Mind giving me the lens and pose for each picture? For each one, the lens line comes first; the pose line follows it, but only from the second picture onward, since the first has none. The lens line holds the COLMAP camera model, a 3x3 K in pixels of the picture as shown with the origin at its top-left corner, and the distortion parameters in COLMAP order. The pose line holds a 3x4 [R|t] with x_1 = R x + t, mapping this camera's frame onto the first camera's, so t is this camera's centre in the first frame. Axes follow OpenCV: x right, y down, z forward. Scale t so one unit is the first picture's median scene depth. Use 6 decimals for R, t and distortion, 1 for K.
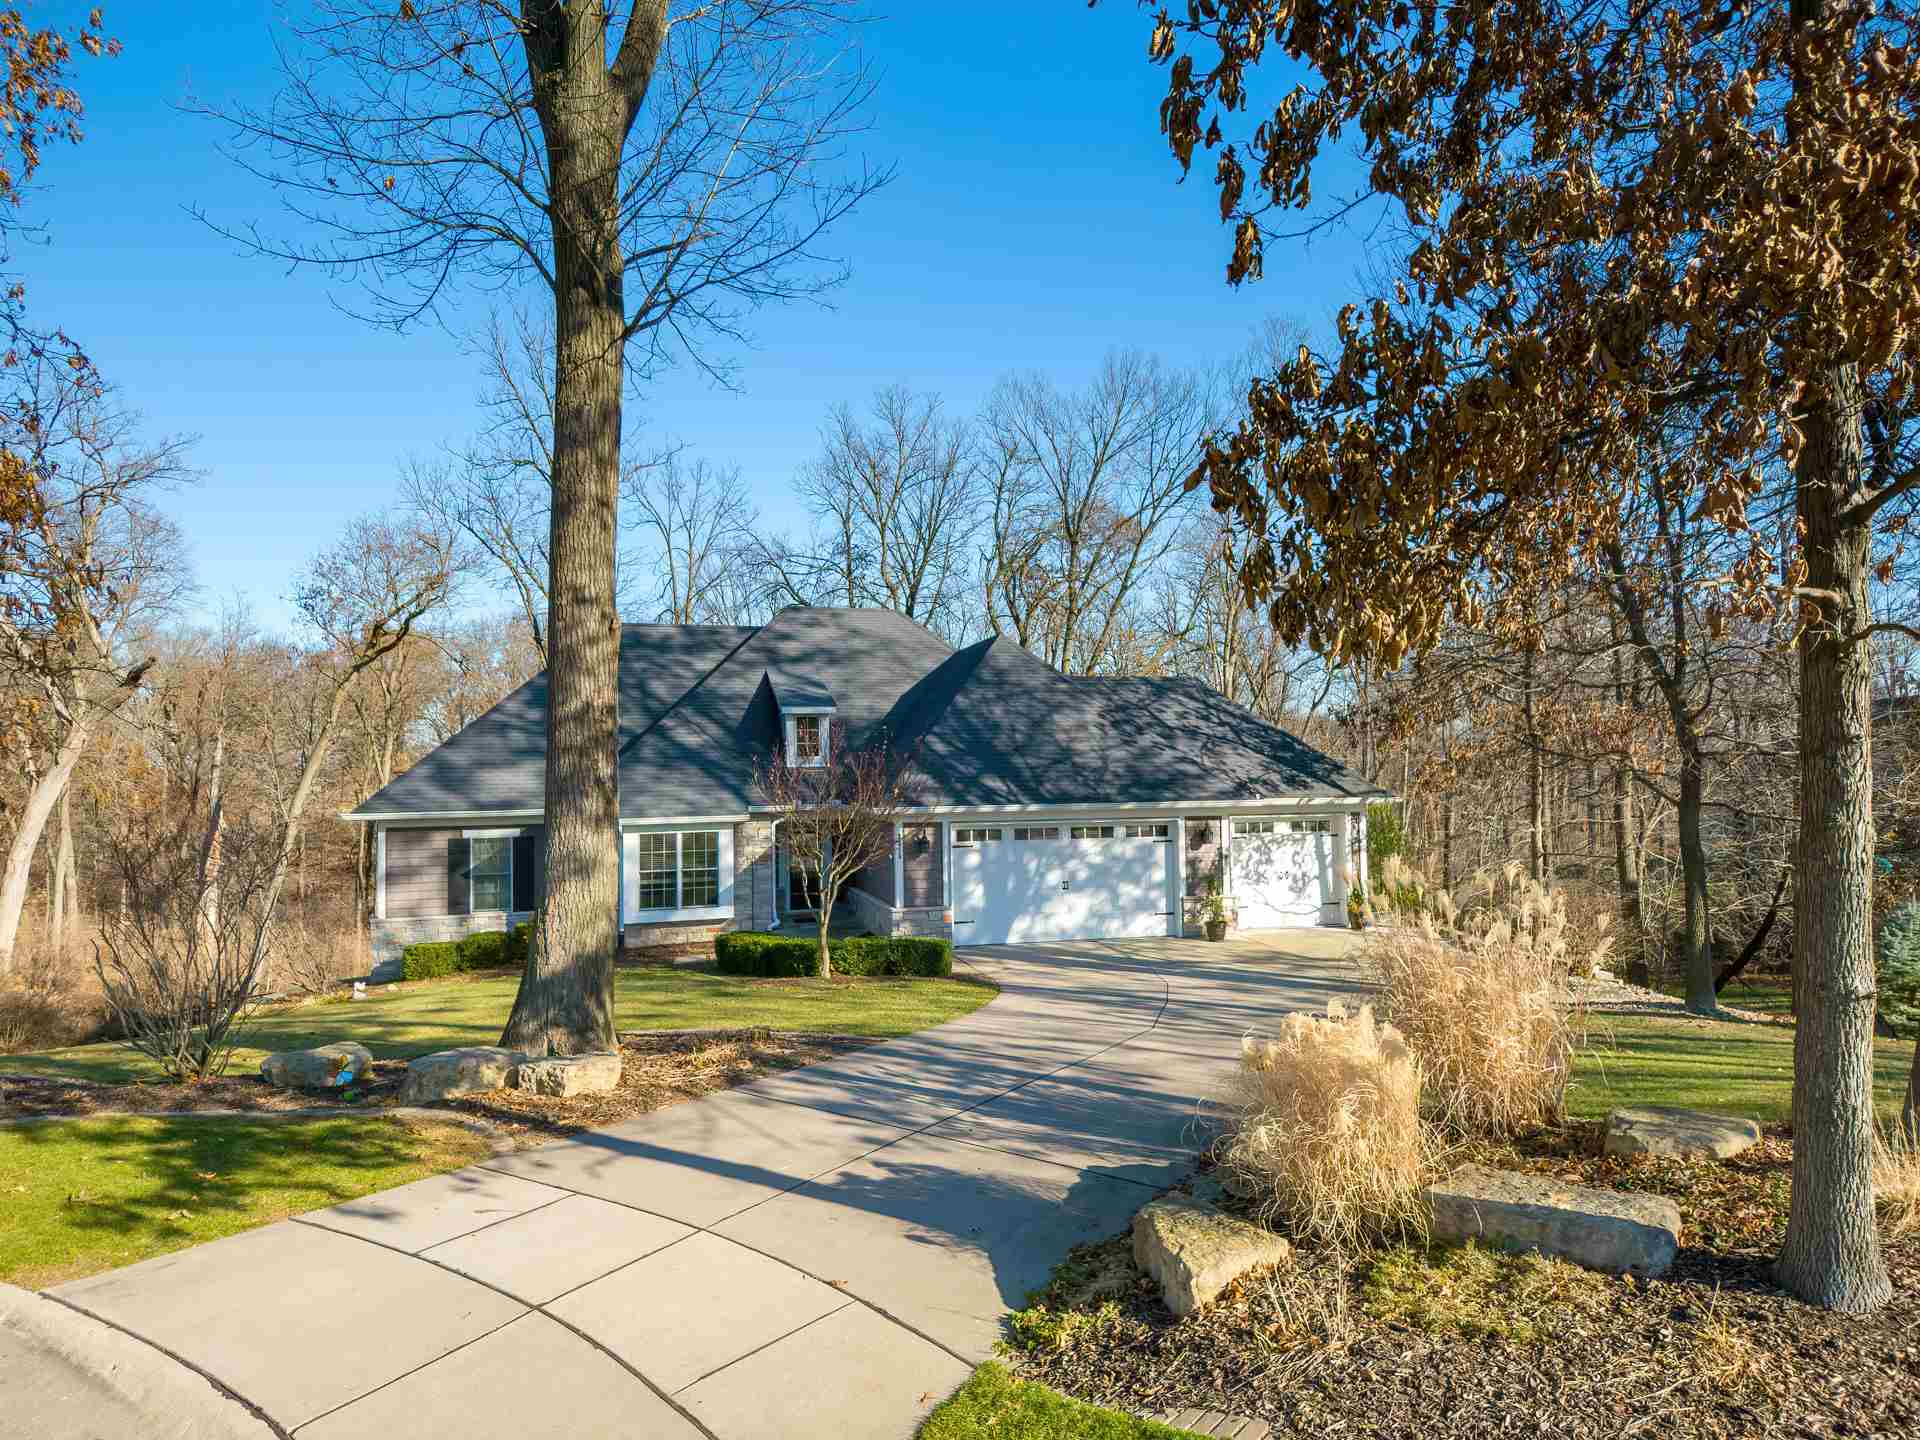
lens RADIAL K [[1133.8, 0, 960.4], [0, 1133.8, 745.5], [0, 0, 1]] dist [0.142920, -0.142482]
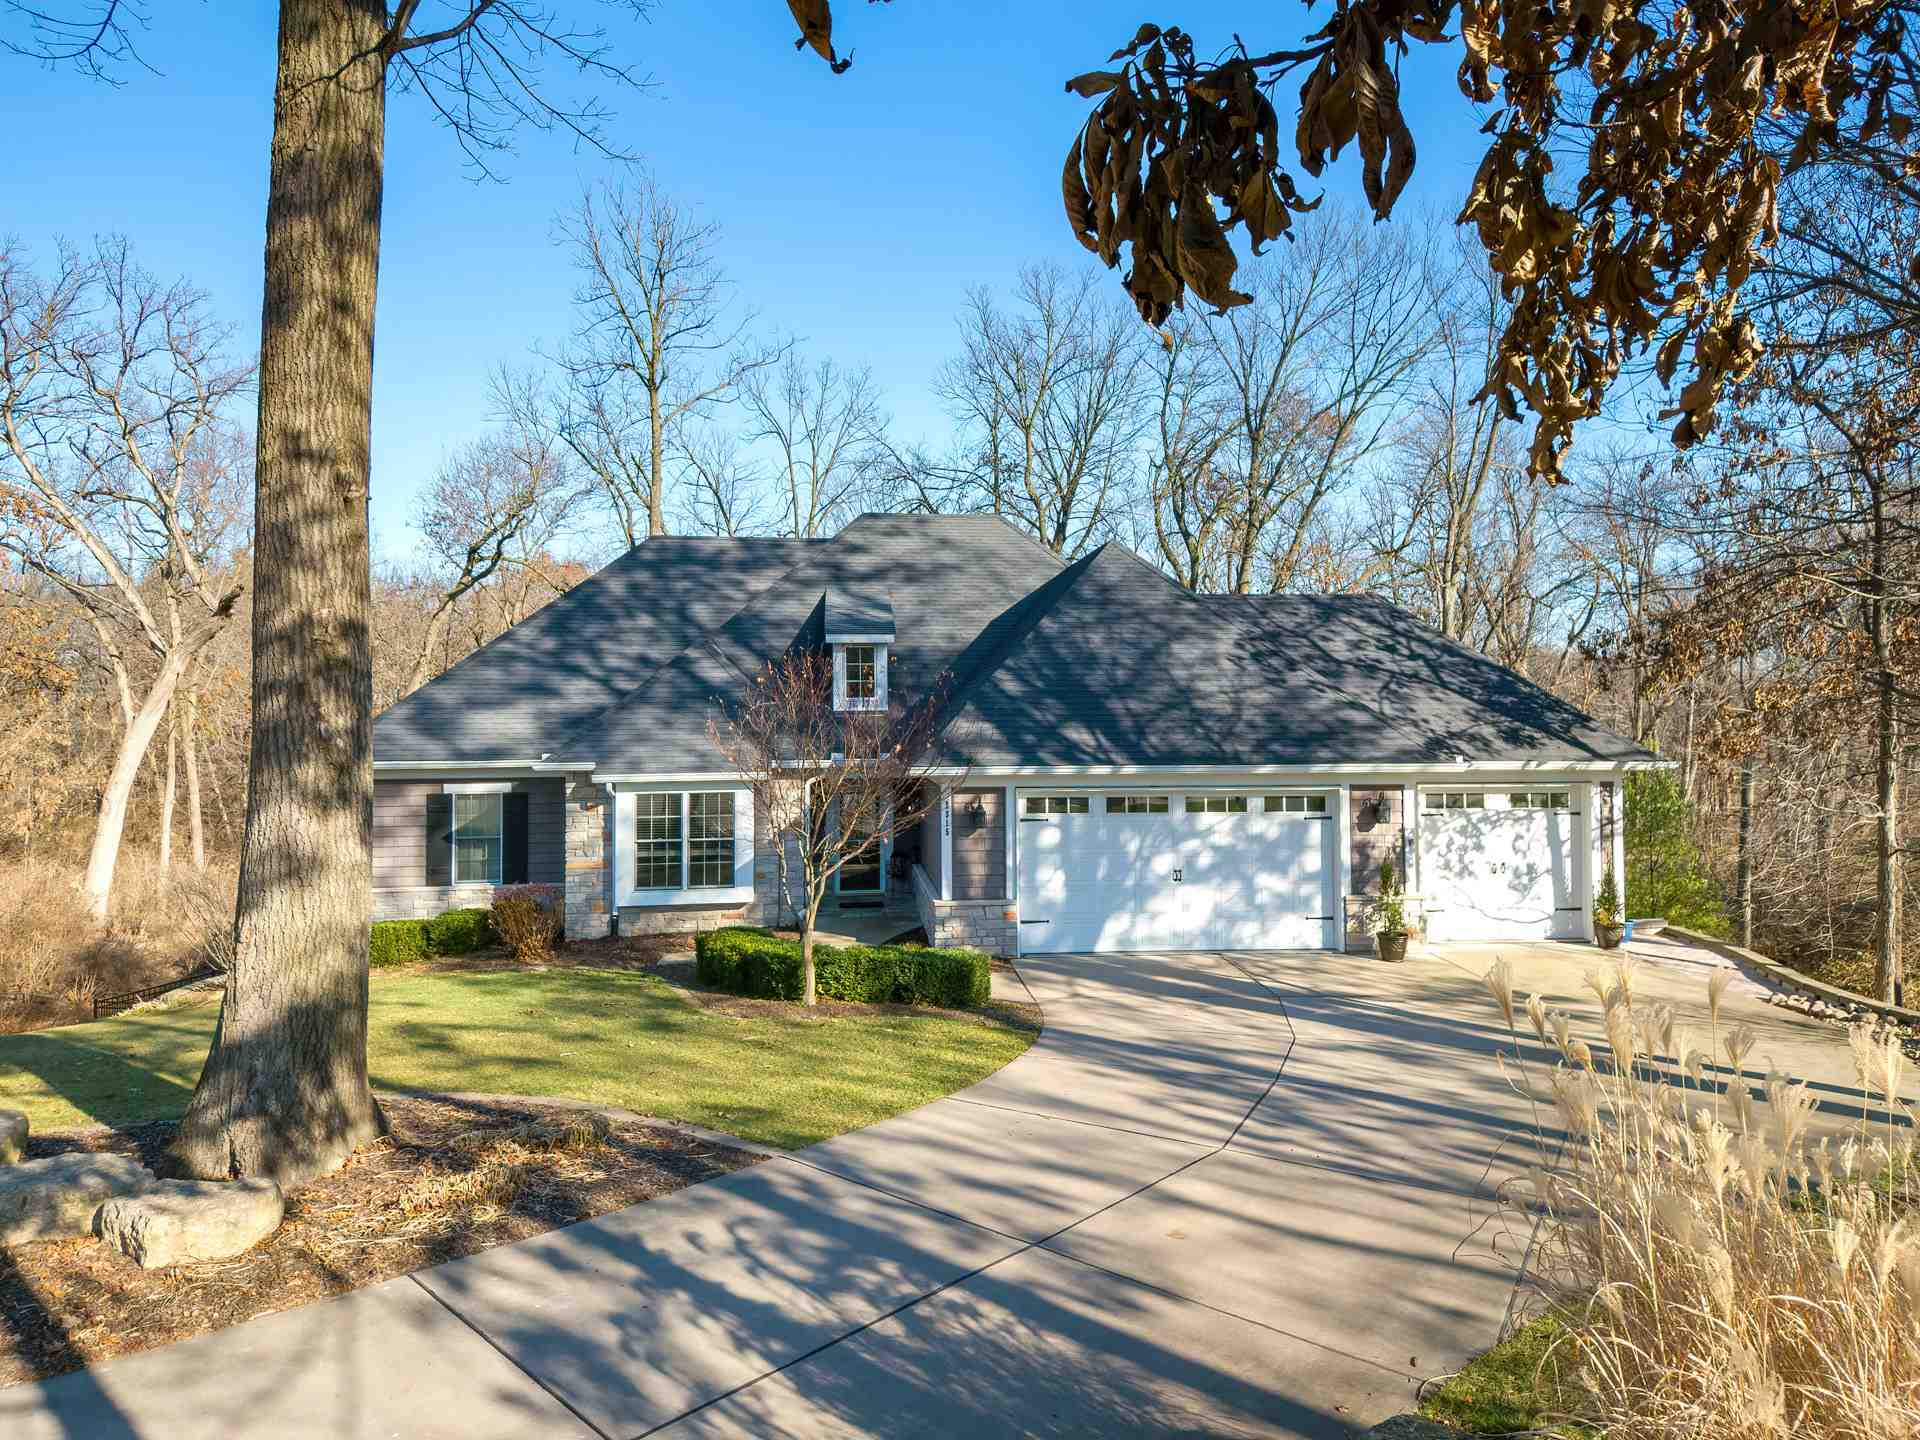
lens RADIAL K [[1229.3, 0, 966.0], [0, 1229.3, 694.9], [0, 0, 1]] dist [0.152762, -0.173751]
pose [[0.988412, 0.007057, -0.151630, 0.071752], [-0.005729, 0.999941, 0.009196, -0.000166], [0.151686, -0.008221, 0.988395, 0.174754]]
